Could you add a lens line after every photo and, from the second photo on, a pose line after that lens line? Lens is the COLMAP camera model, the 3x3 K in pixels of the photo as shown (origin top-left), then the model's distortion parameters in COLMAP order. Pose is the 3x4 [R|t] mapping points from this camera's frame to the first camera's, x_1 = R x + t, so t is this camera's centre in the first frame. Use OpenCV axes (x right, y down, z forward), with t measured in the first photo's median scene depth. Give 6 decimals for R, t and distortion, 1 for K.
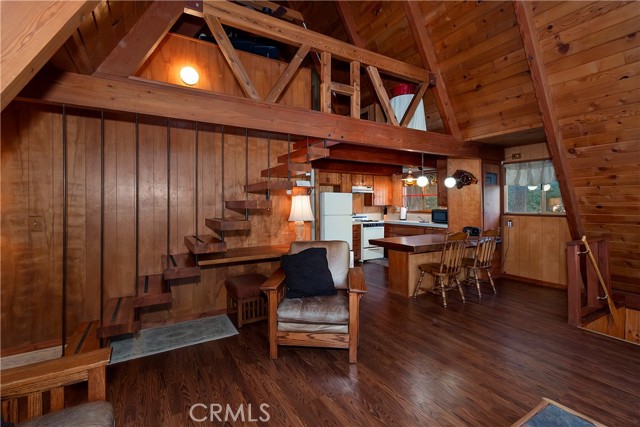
lens RADIAL K [[282.3, 0, 313.3], [0, 282.3, 207.3], [0, 0, 1]] dist [0.001139, -0.005119]
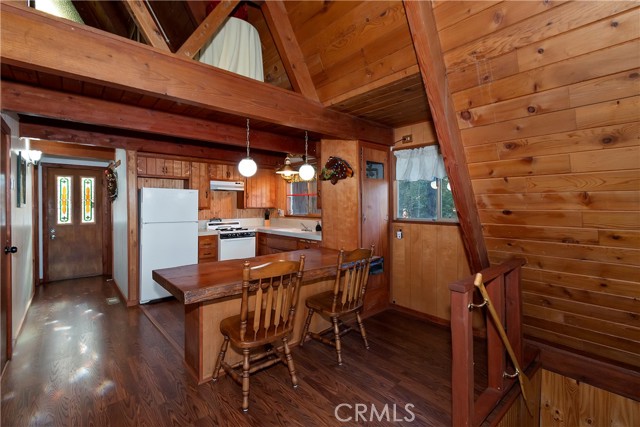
lens RADIAL K [[282.3, 0, 318.4], [0, 282.3, 209.6], [0, 0, 1]] dist [0.001139, -0.005119]
pose [[0.979672, 0.000827, 0.200604, 0.353476], [-0.001431, 0.999995, 0.002870, -0.006035], [-0.200601, -0.003098, 0.979668, 0.345156]]
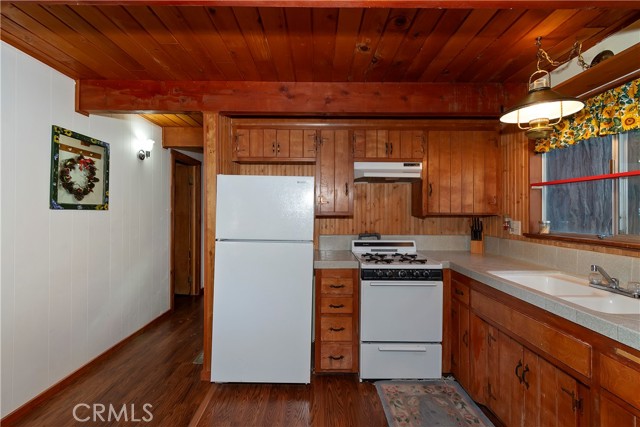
lens RADIAL K [[282.3, 0, 316.2], [0, 282.3, 210.8], [0, 0, 1]] dist [0.001139, -0.005119]
pose [[0.866115, 0.007260, -0.499793, 0.381771], [-0.015149, 0.999816, -0.011729, -0.006512], [0.499616, 0.017730, 0.866066, 0.882653]]
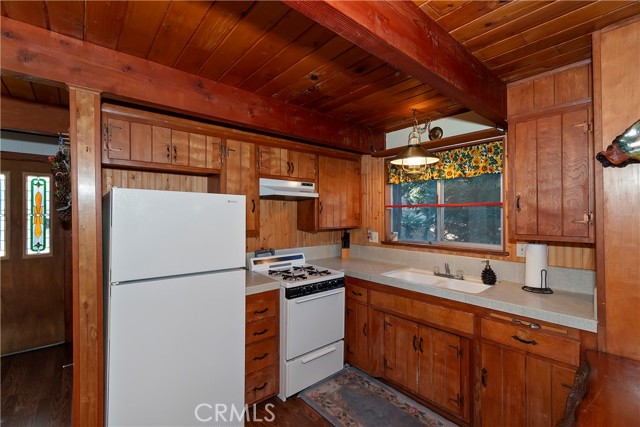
lens RADIAL K [[282.3, 0, 317.6], [0, 282.3, 214.2], [0, 0, 1]] dist [0.001139, -0.005119]
pose [[0.983462, 0.002771, 0.181092, 0.197366], [-0.000594, 0.999927, -0.012076, -0.032483], [-0.181112, 0.011769, 0.983392, 0.856470]]
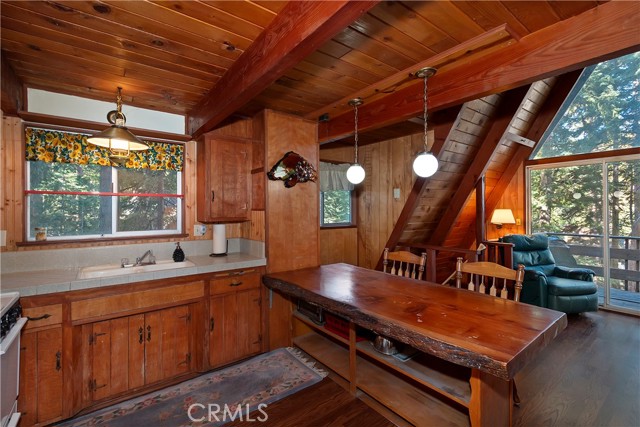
lens RADIAL K [[282.3, 0, 318.3], [0, 282.3, 209.6], [0, 0, 1]] dist [0.001139, -0.005119]
pose [[-0.130932, 0.005346, 0.991377, -0.023716], [0.016746, 0.999855, -0.003180, -0.021056], [-0.991250, 0.016185, -0.131002, 1.046665]]
